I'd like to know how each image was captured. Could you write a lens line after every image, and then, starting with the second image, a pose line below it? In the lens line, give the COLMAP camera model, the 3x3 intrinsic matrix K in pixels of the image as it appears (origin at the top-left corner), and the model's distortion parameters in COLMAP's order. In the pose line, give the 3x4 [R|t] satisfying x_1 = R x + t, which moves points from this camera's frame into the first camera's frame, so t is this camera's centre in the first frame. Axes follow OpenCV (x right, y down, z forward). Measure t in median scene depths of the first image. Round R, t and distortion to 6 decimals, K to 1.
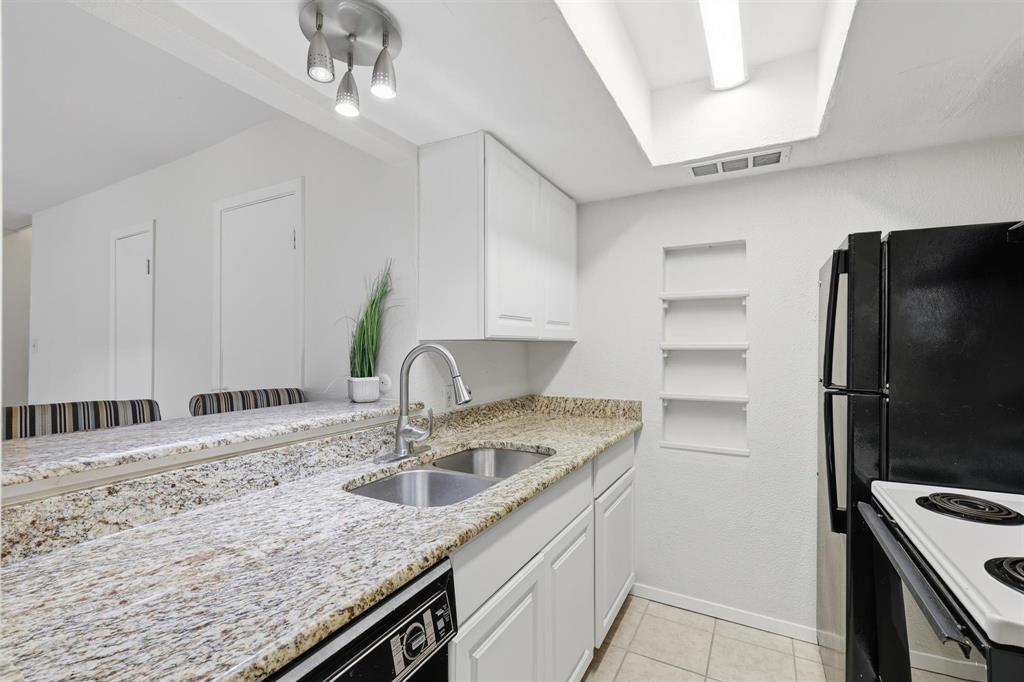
lens RADIAL K [[448.8, 0, 514.1], [0, 448.8, 340.4], [0, 0, 1]] dist [0.002375, 0.000074]
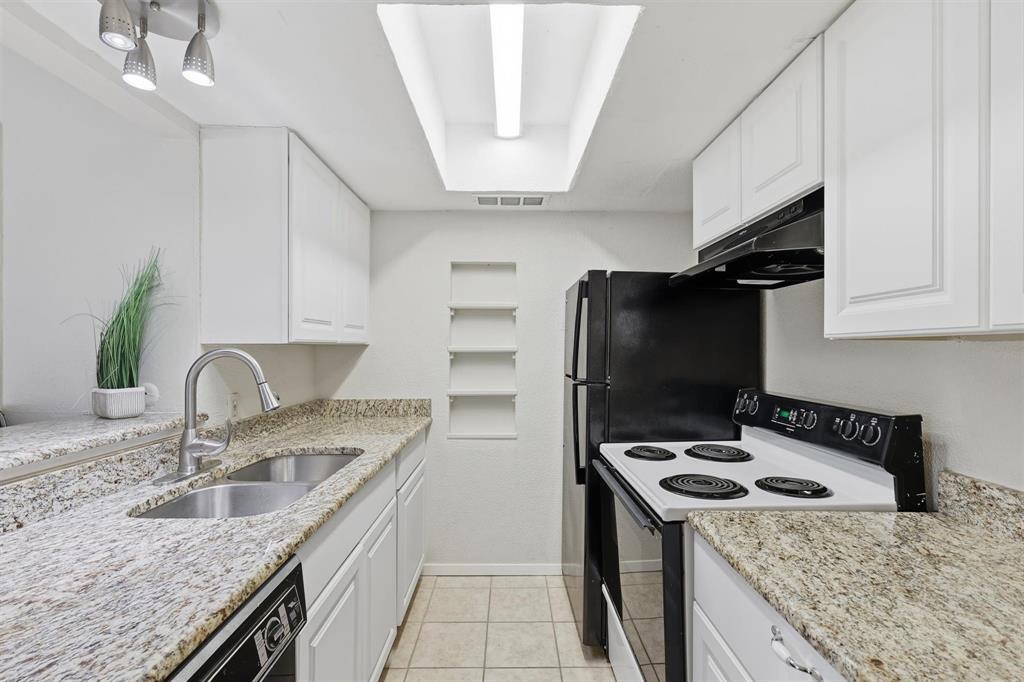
lens RADIAL K [[450.7, 0, 512.3], [0, 450.7, 347.8], [0, 0, 1]] dist [0.001535, -0.000070]
pose [[0.872623, -0.000340, 0.488395, -0.136341], [-0.007060, 0.999887, 0.013309, -0.010992], [-0.488344, -0.015062, 0.872521, -0.102355]]
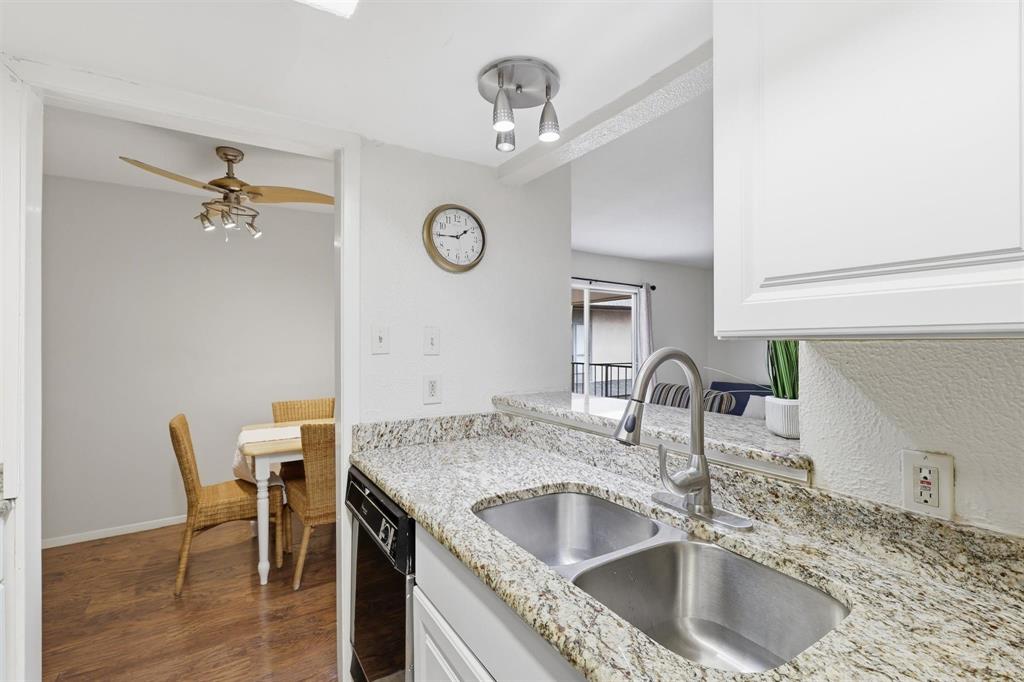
lens RADIAL K [[448.8, 0, 514.1], [0, 448.8, 340.4], [0, 0, 1]] dist [0.002375, 0.000074]
pose [[-0.474549, -0.003759, -0.880221, 0.531956], [0.012745, 0.999857, -0.011142, 0.000594], [0.880137, -0.016506, -0.474433, 1.187581]]
